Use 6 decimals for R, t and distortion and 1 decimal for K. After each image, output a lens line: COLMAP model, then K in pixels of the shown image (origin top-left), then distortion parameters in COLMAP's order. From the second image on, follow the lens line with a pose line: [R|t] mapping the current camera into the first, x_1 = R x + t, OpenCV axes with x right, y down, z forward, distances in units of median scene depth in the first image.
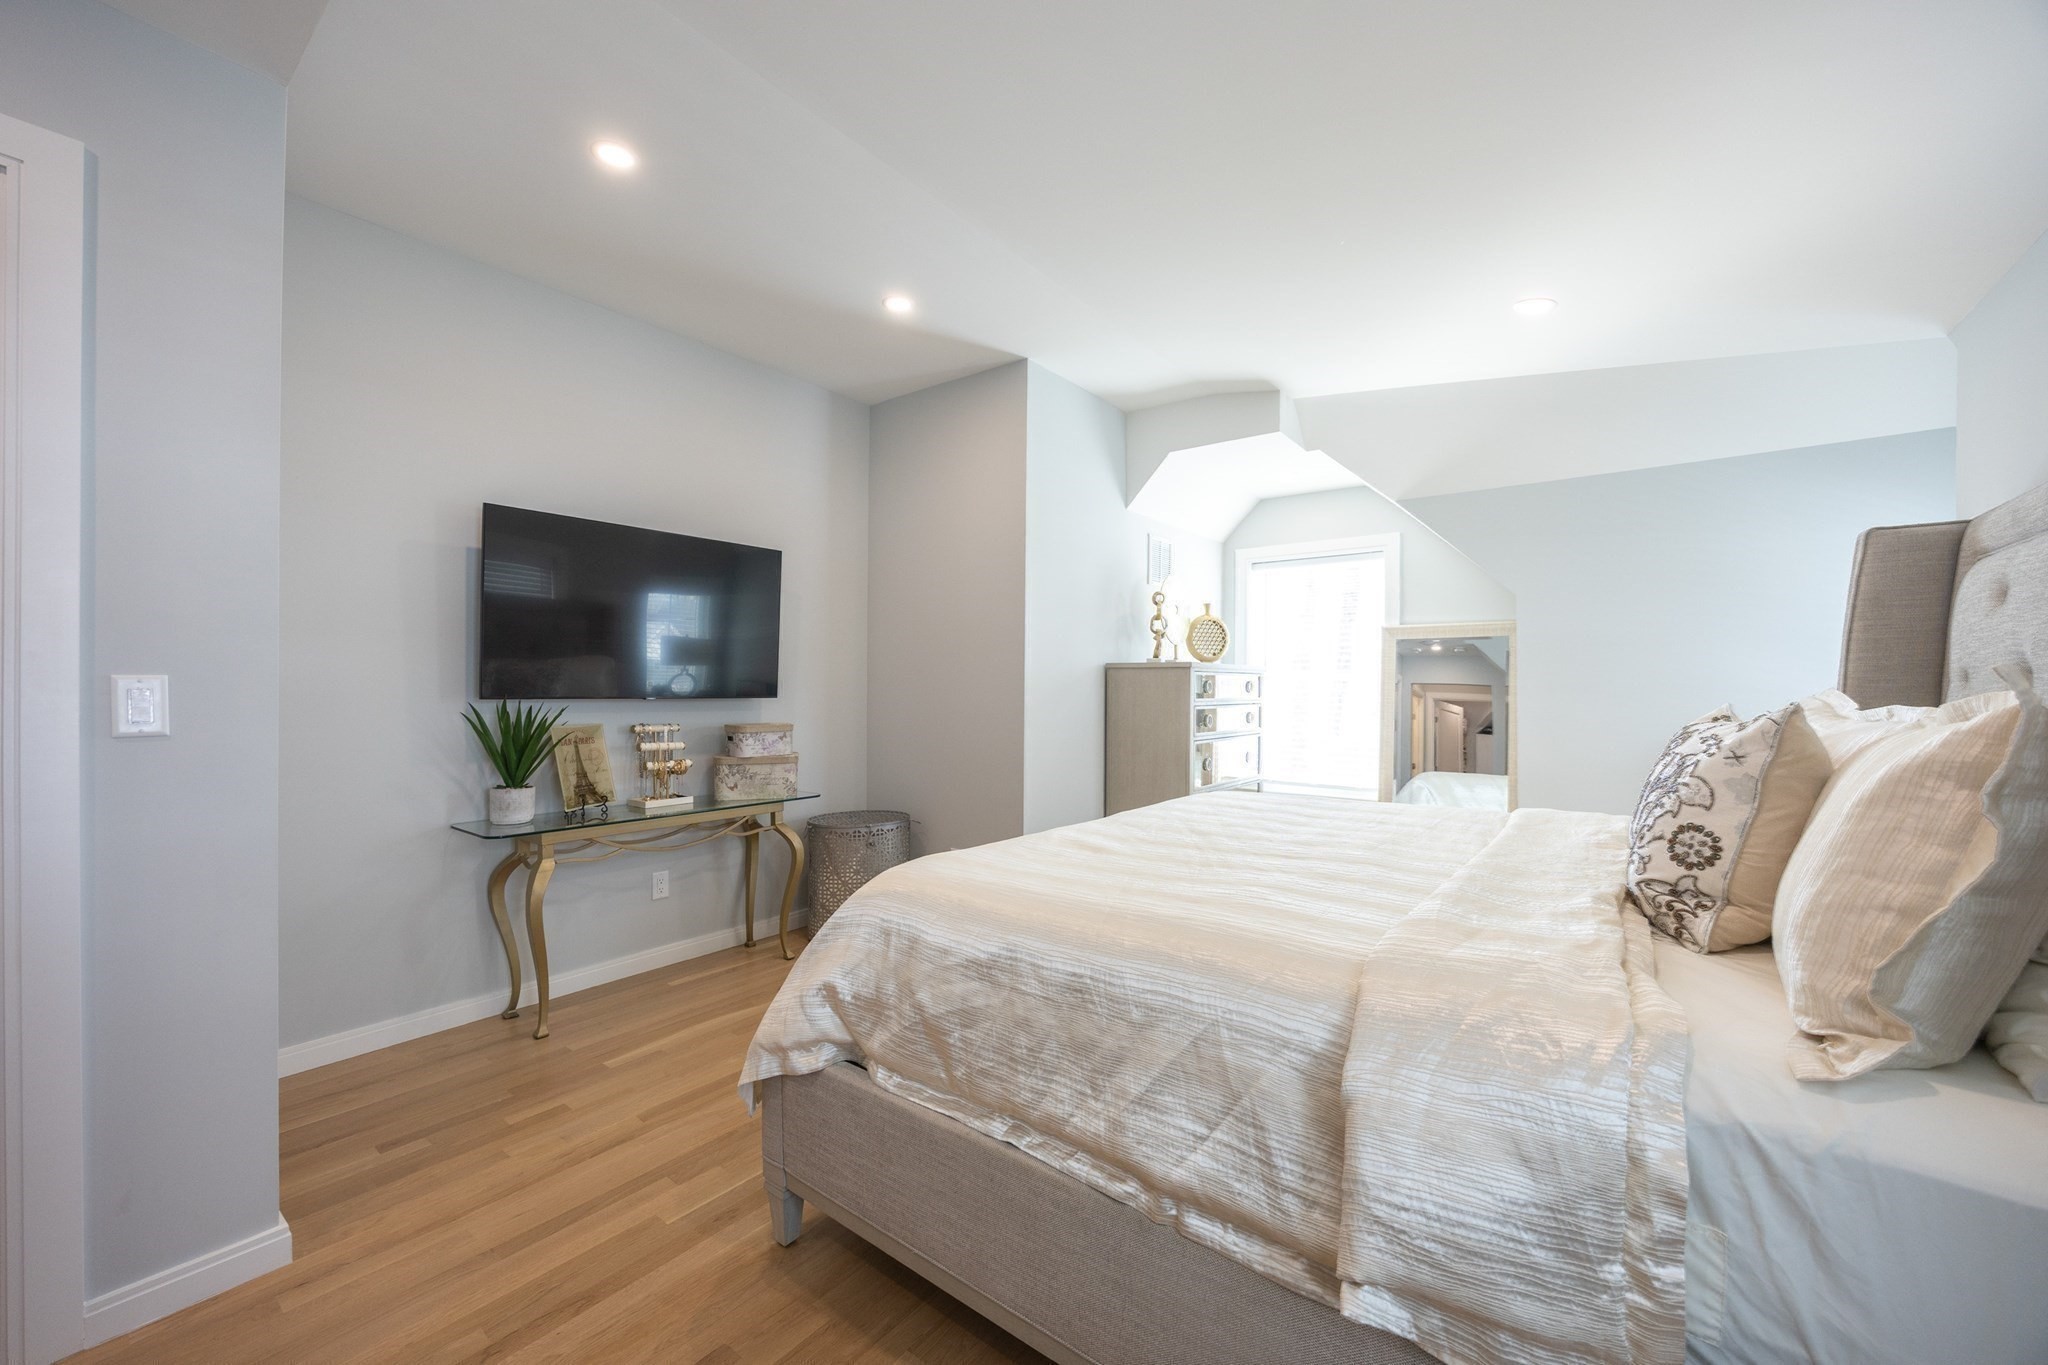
lens RADIAL K [[783.5, 0, 1033.3], [0, 783.5, 689.2], [0, 0, 1]] dist [-0.008511, 0.000991]
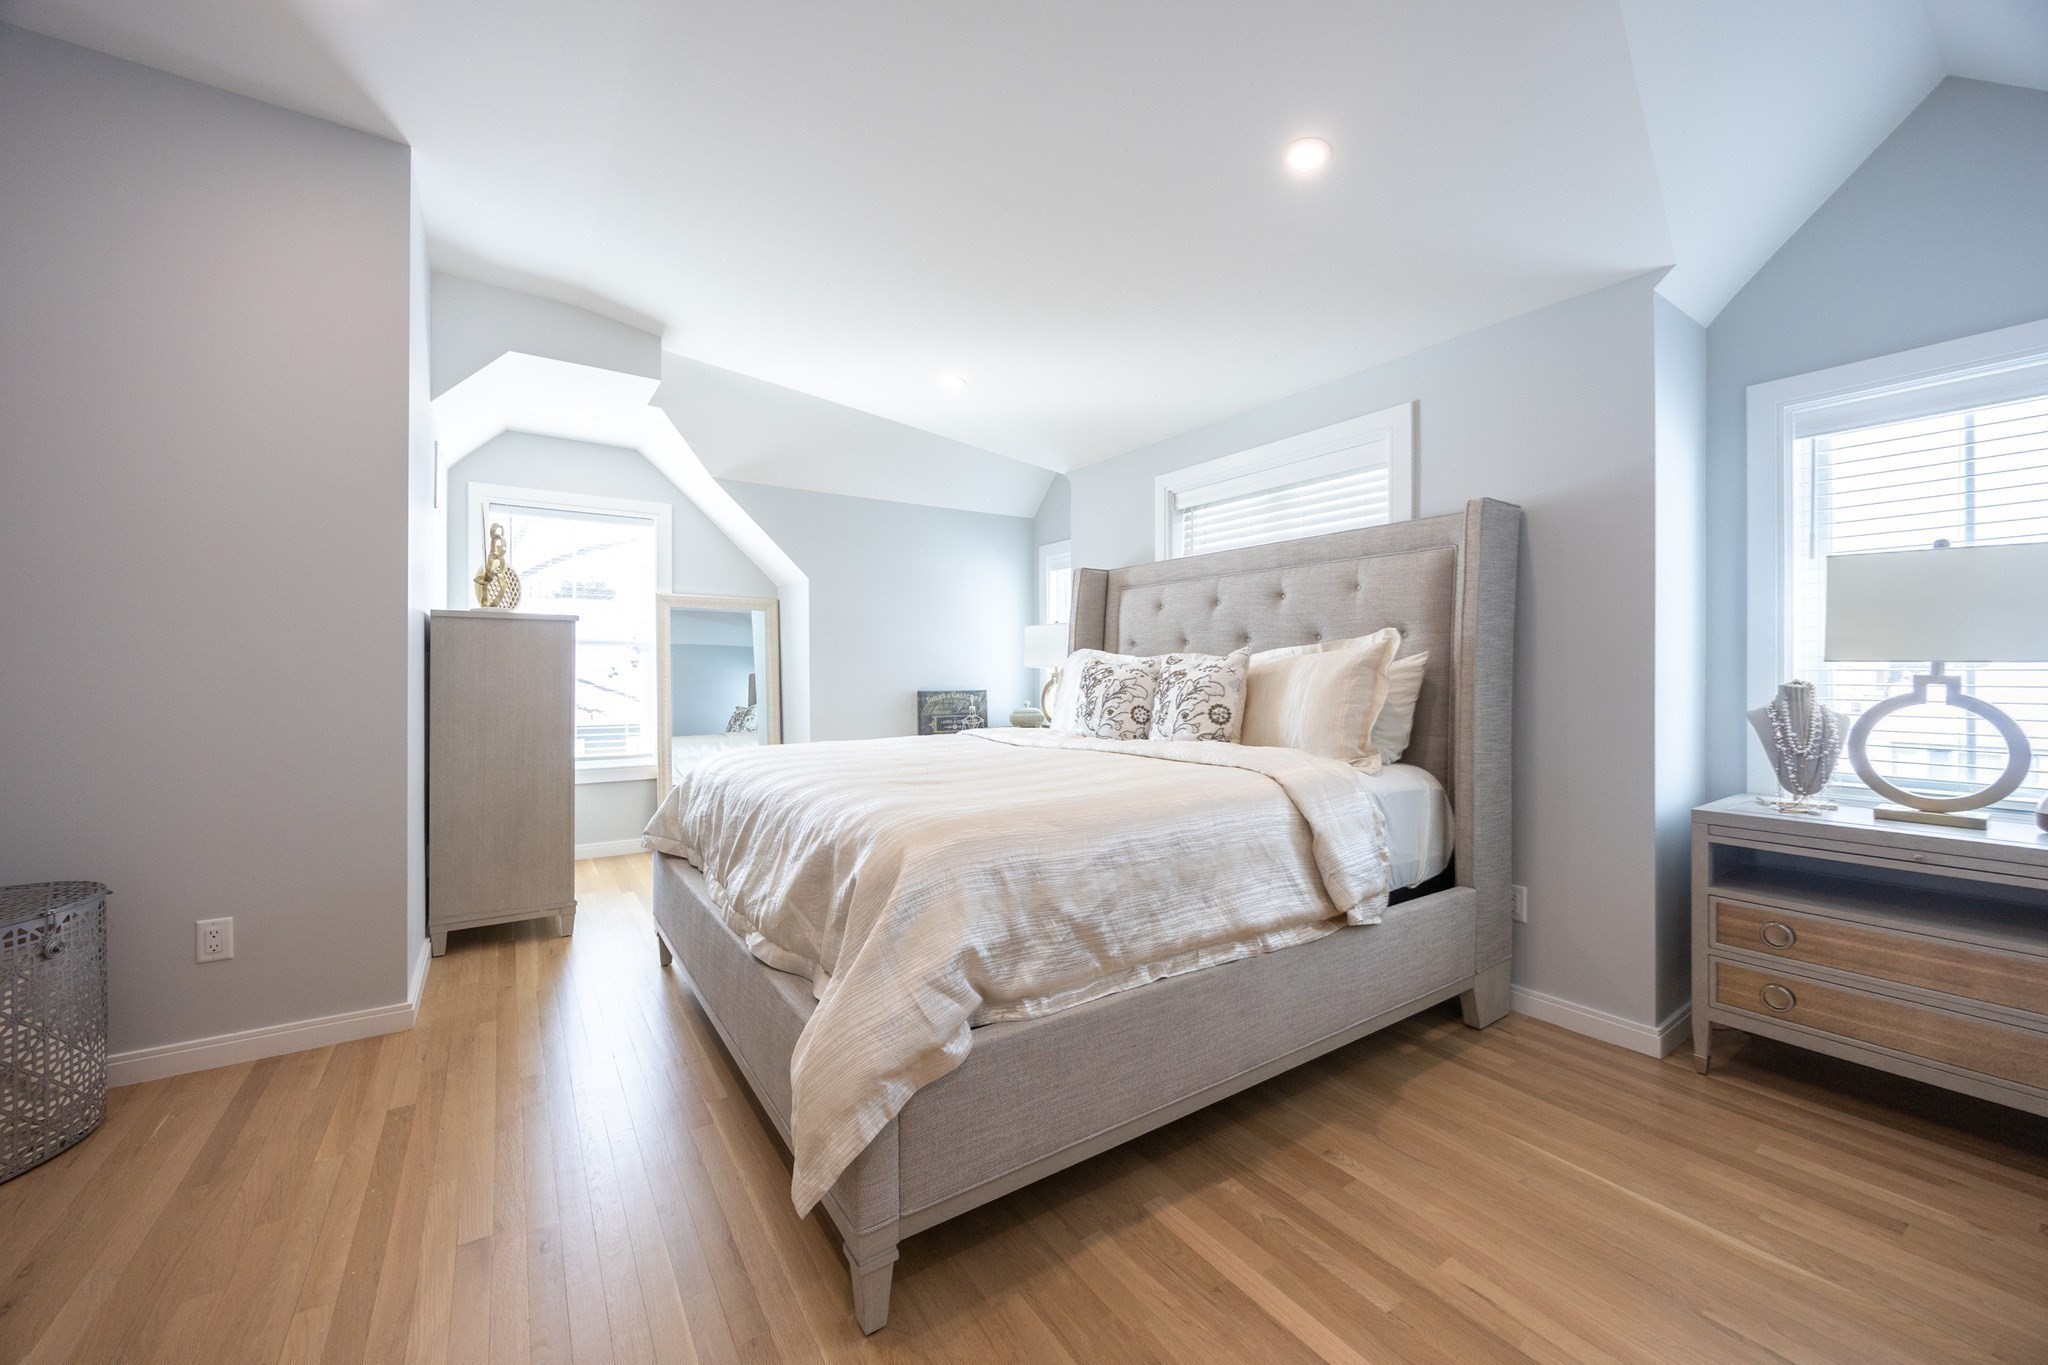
lens RADIAL K [[783.5, 0, 1030.3], [0, 783.5, 671.7], [0, 0, 1]] dist [-0.008511, 0.000991]
pose [[0.322721, -0.002274, 0.946492, -1.210976], [0.004131, 0.999991, 0.000994, 0.075435], [-0.946485, 0.003589, 0.322727, 0.734143]]
